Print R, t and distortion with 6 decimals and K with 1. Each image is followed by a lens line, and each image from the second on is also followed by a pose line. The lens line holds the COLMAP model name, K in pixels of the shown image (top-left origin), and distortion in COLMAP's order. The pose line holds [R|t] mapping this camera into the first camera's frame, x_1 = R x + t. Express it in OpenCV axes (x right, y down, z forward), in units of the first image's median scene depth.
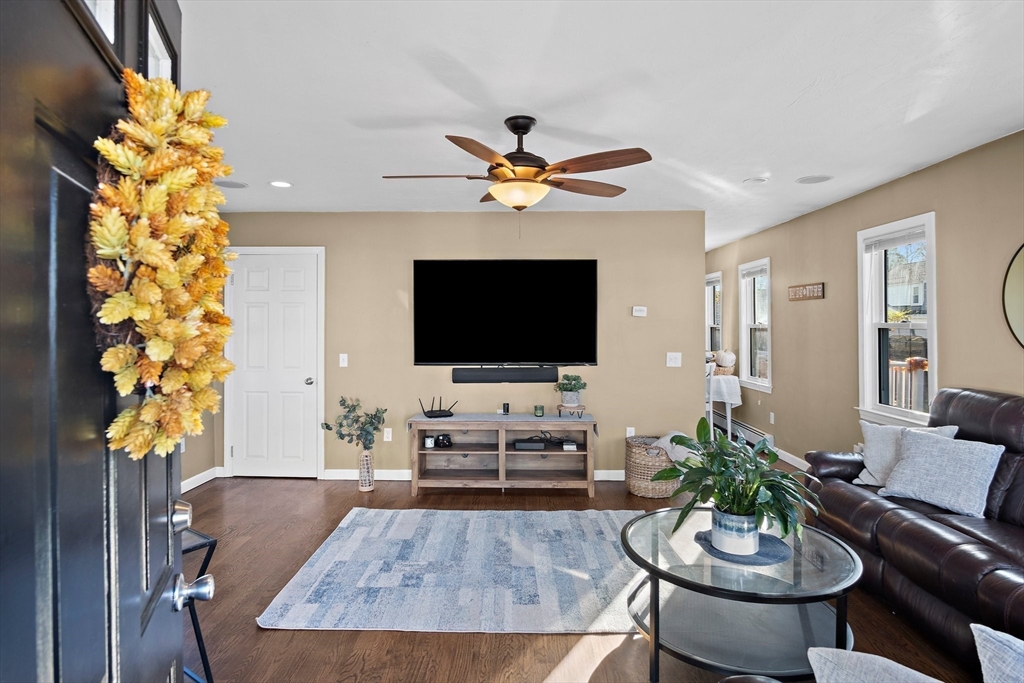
lens RADIAL K [[561.6, 0, 503.3], [0, 561.6, 321.5], [0, 0, 1]] dist [-0.027304, 0.000535]
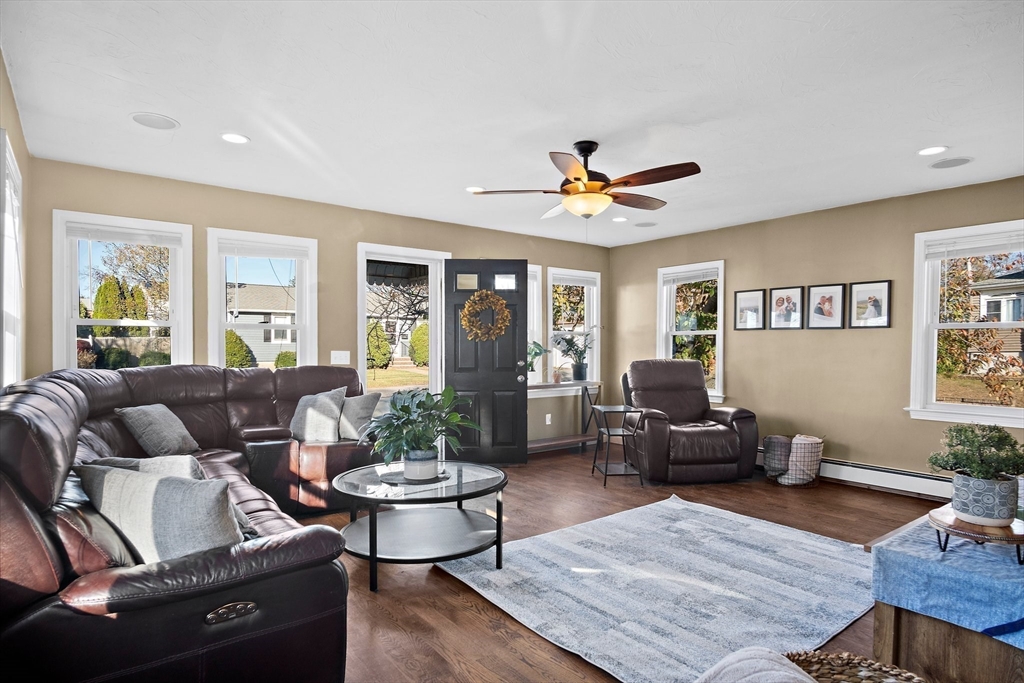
lens RADIAL K [[559.1, 0, 512.7], [0, 559.1, 366.5], [0, 0, 1]] dist [-0.054805, 0.000372]
pose [[-0.779123, 0.015239, -0.626685, 0.539993], [-0.004242, 0.999553, 0.029580, 0.053531], [0.626856, 0.025705, -0.778711, 1.088265]]
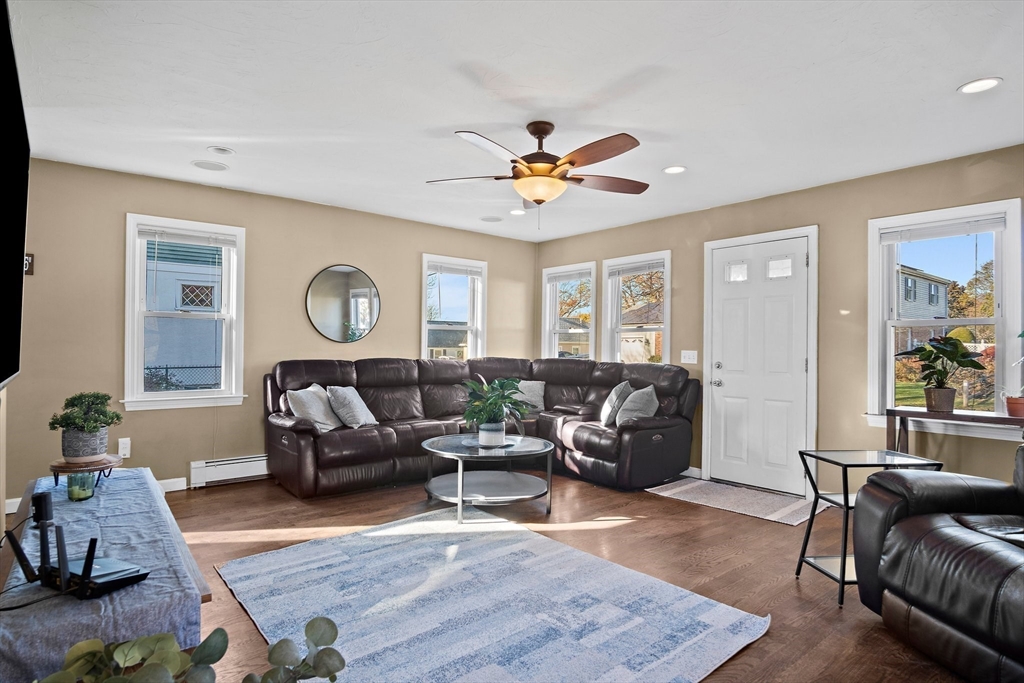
lens RADIAL K [[559.5, 0, 512.0], [0, 559.5, 341.5], [0, 0, 1]] dist [-0.020948, 0.000889]
pose [[-0.652492, -0.002661, 0.757791, -0.469275], [-0.014442, 0.999856, -0.008924, 0.051784], [-0.757658, -0.016767, -0.652437, 1.052176]]
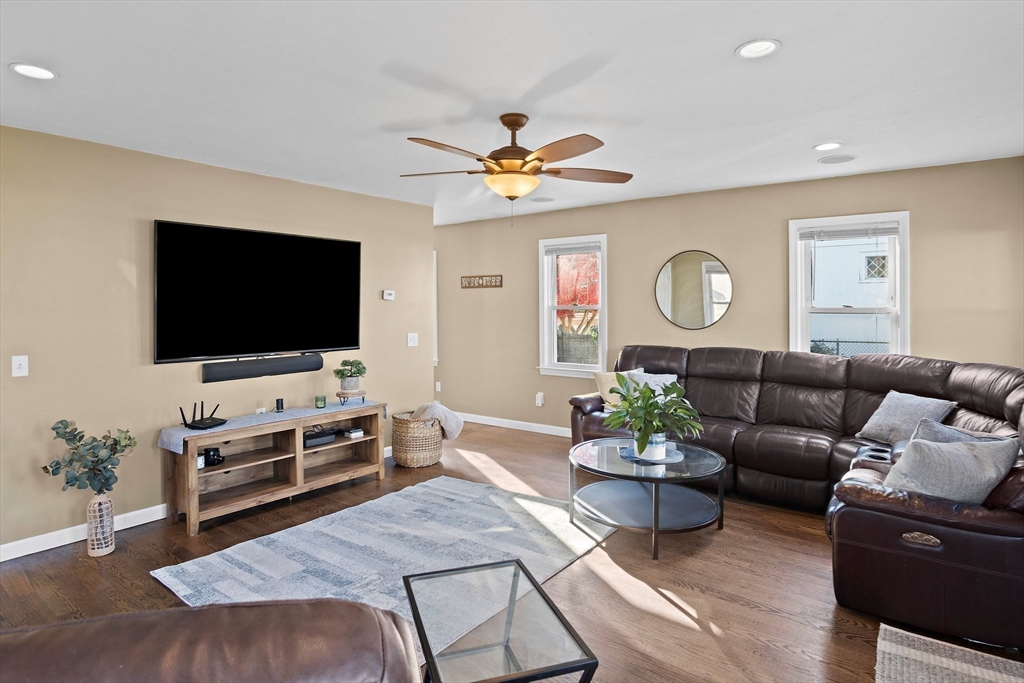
lens RADIAL K [[562.0, 0, 512.8], [0, 562.0, 313.3], [0, 0, 1]] dist [-0.024849, 0.002378]
pose [[0.593240, -0.011094, 0.804949, -0.498624], [-0.000320, 0.999902, 0.014017, 0.001472], [-0.805025, -0.008573, 0.593178, 0.208238]]
